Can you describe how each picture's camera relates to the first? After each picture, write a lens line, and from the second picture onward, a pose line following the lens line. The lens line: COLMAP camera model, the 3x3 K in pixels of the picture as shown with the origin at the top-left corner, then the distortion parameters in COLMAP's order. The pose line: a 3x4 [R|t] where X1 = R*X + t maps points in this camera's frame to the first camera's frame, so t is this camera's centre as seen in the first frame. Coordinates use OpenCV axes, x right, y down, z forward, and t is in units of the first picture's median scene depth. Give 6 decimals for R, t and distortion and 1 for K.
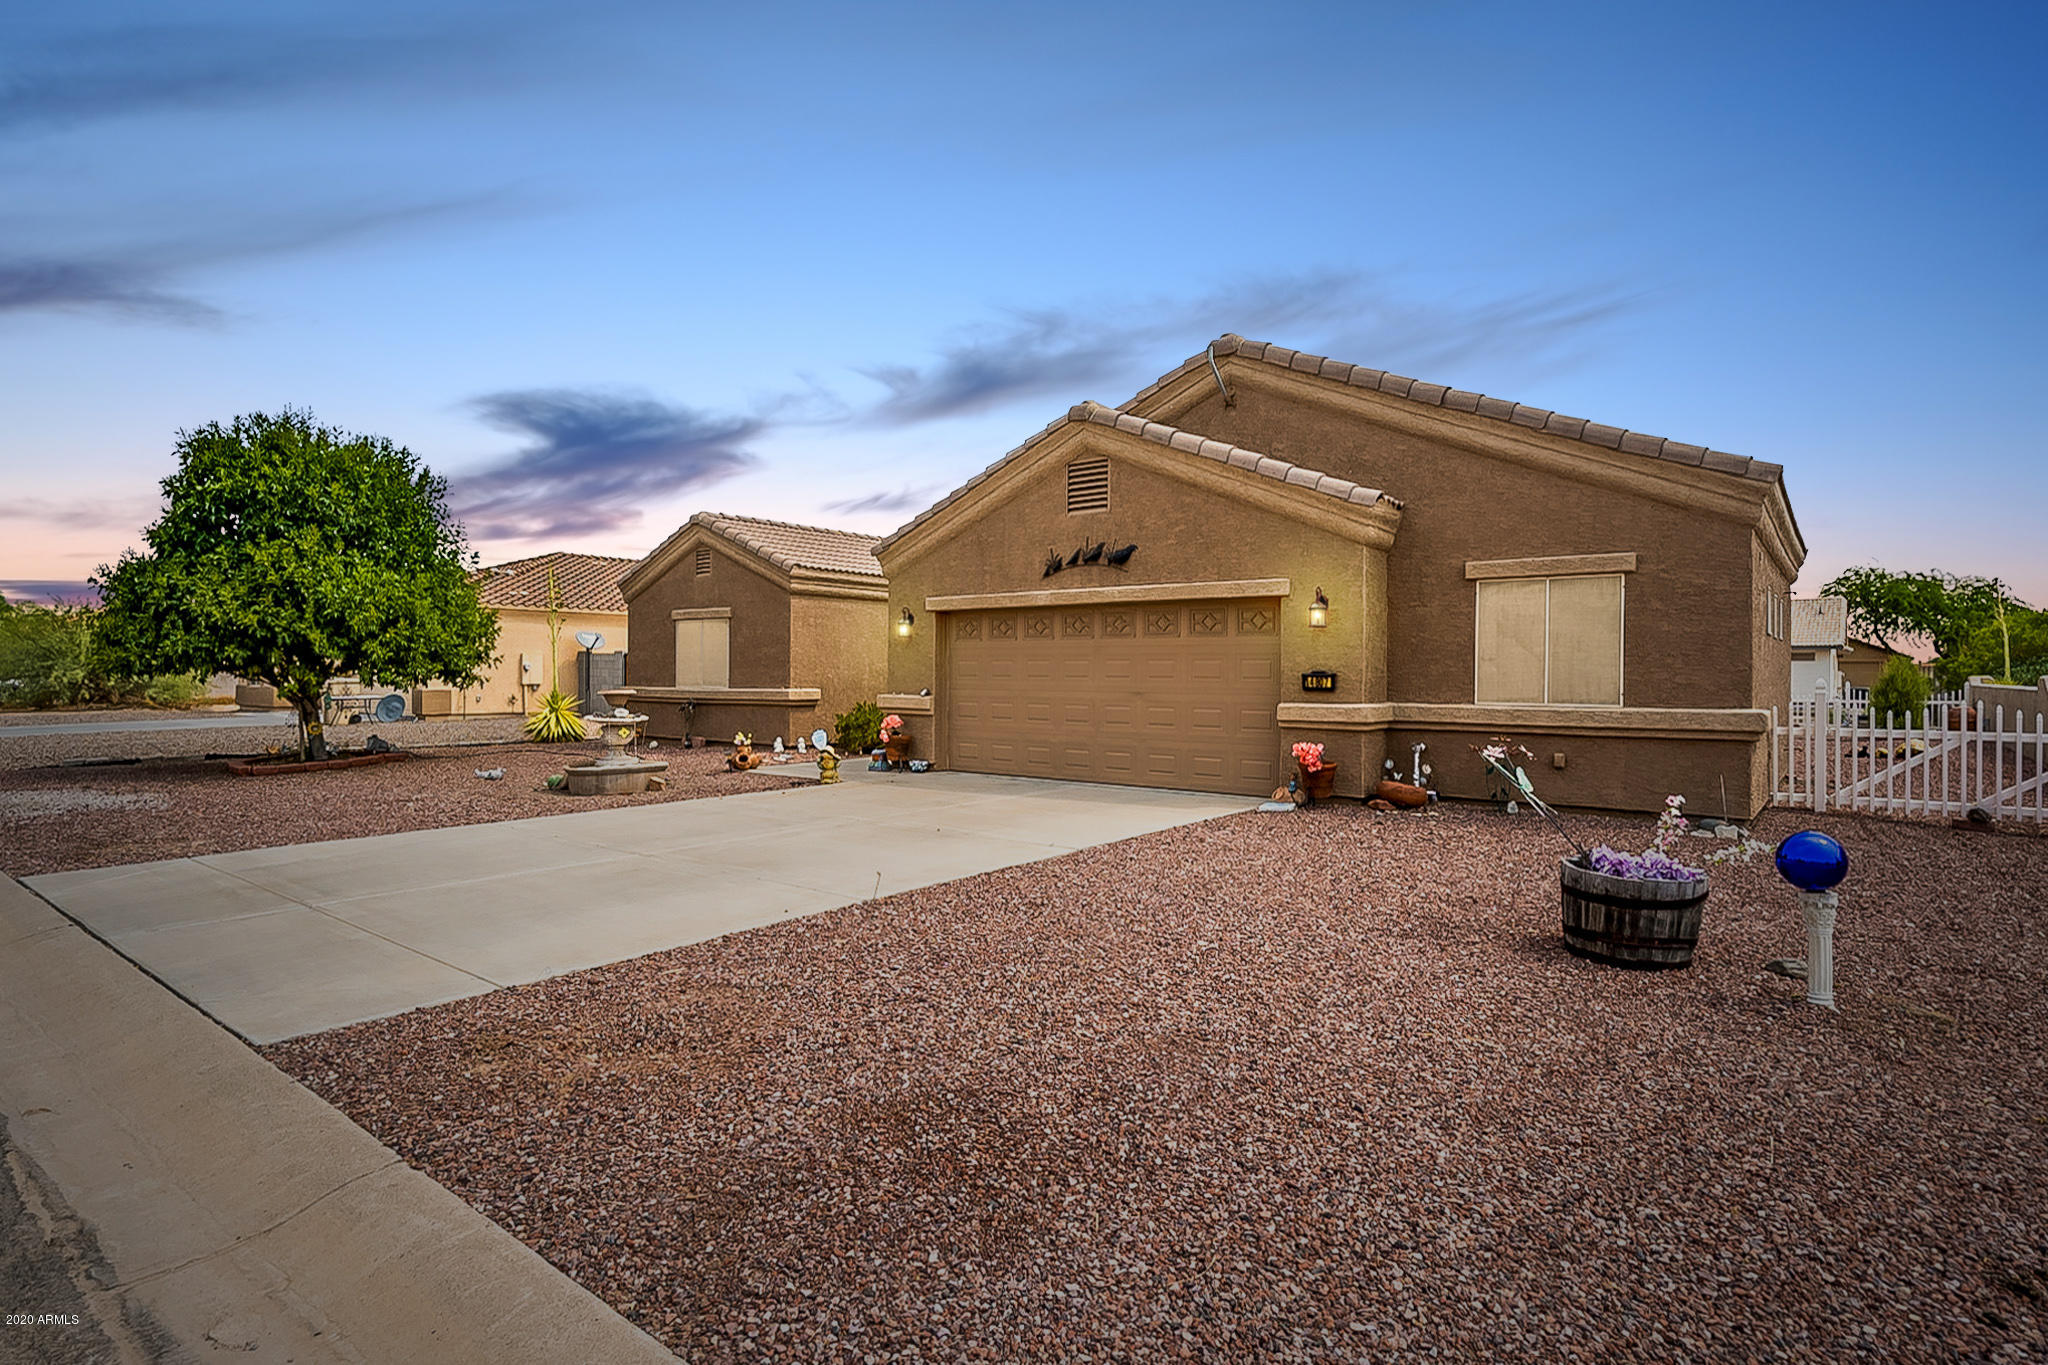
lens RADIAL K [[951.1, 0, 1018.1], [0, 951.1, 633.9], [0, 0, 1]] dist [-0.000768, 0.000748]
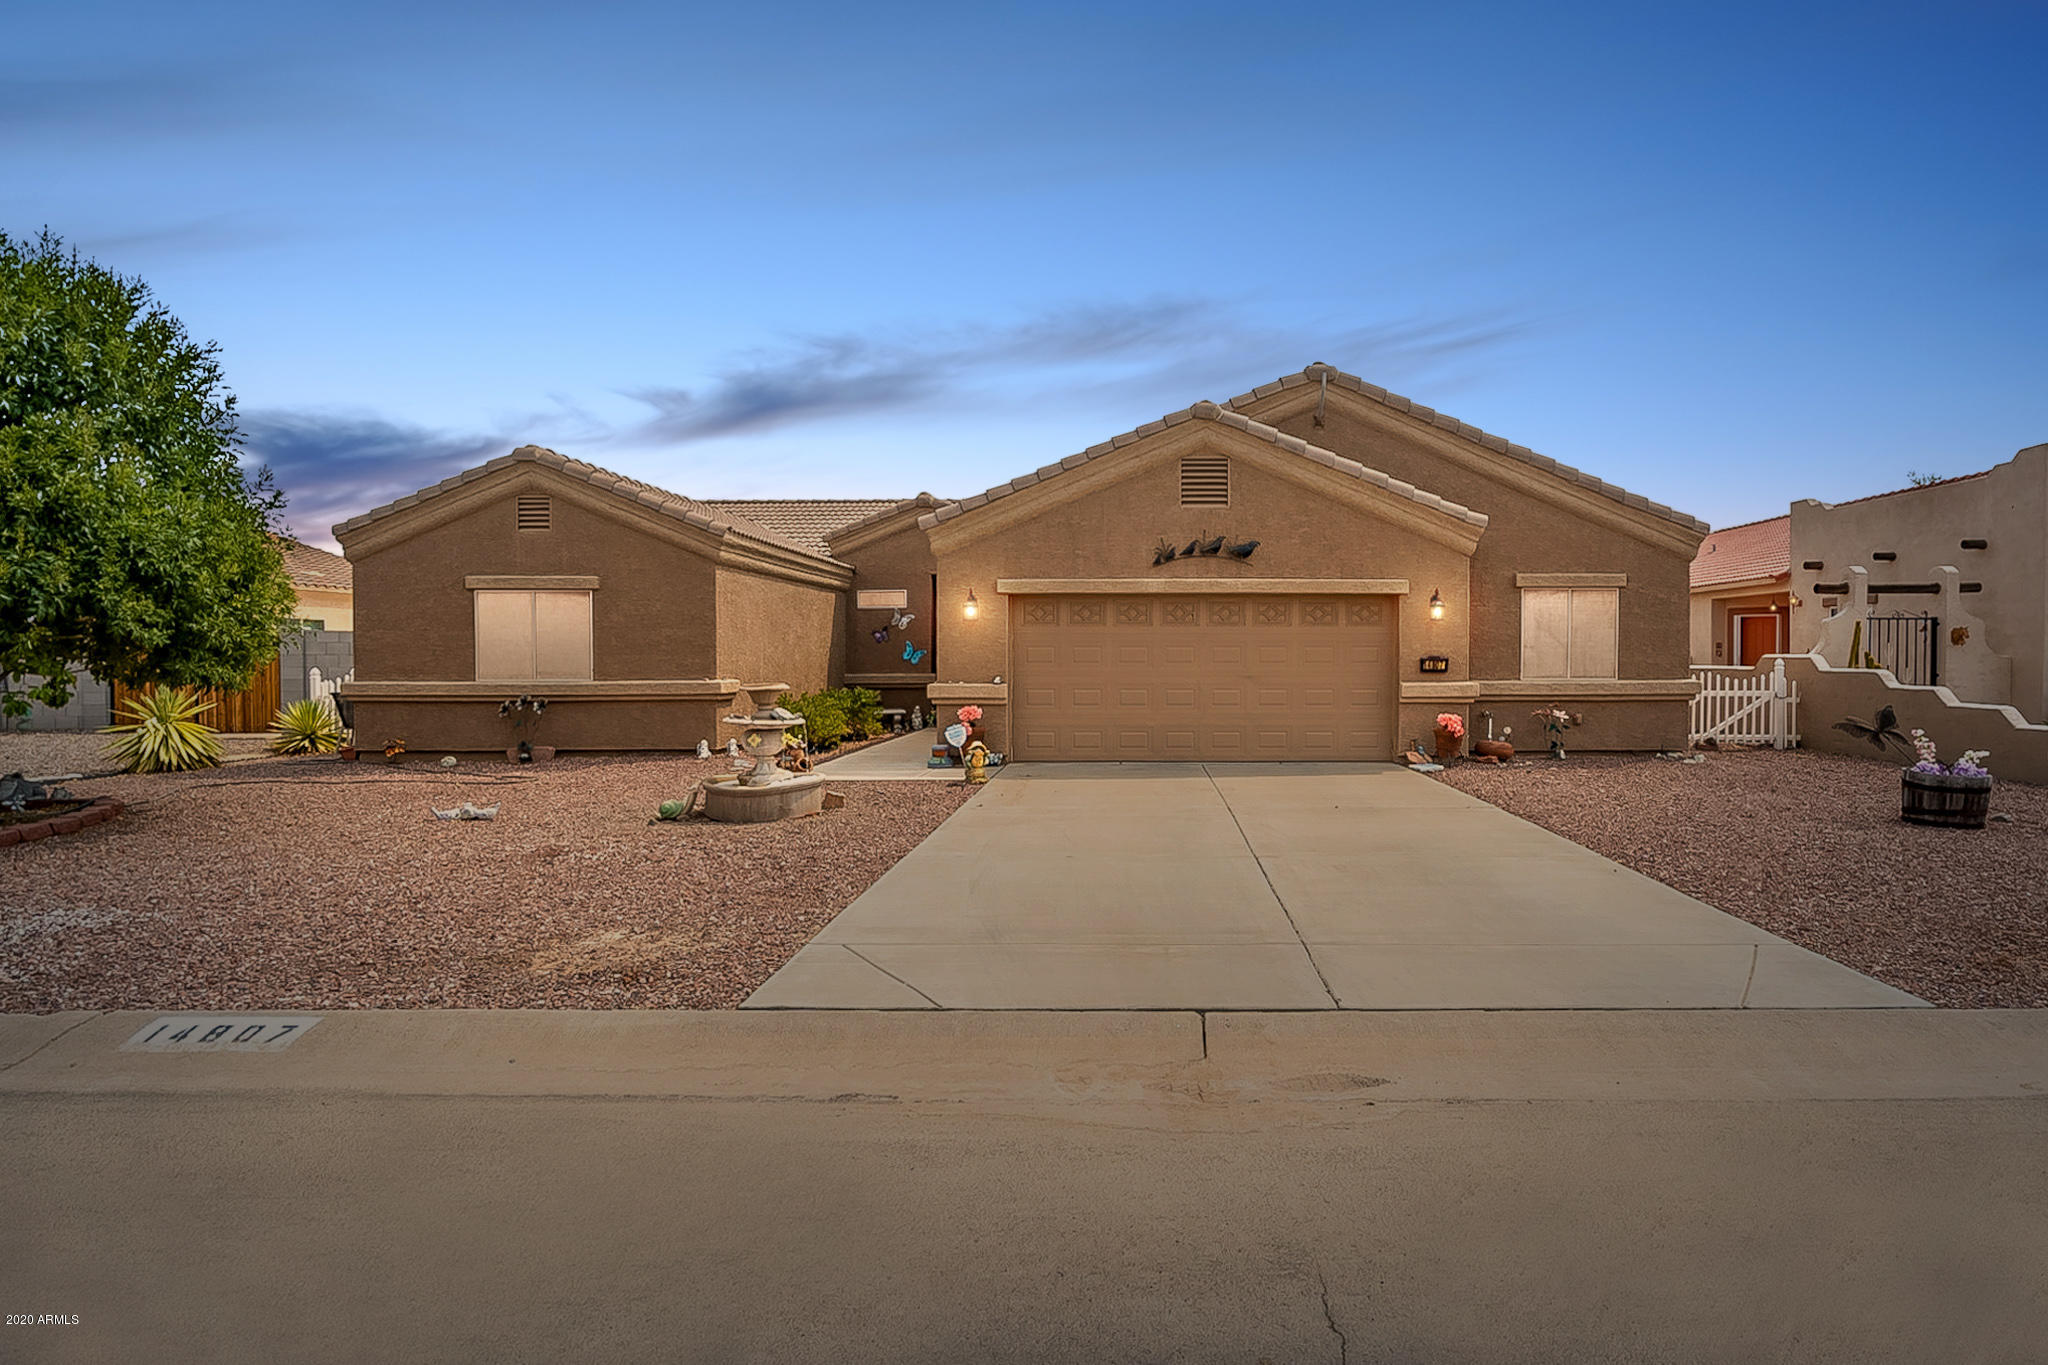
lens RADIAL K [[983.5, 0, 1025.7], [0, 983.5, 641.0], [0, 0, 1]] dist [-0.001292, 0.000052]
pose [[0.815545, 0.003729, 0.578681, -0.749663], [-0.018925, 0.999616, 0.020230, 0.003081], [-0.578384, -0.027450, 0.815303, 0.229888]]
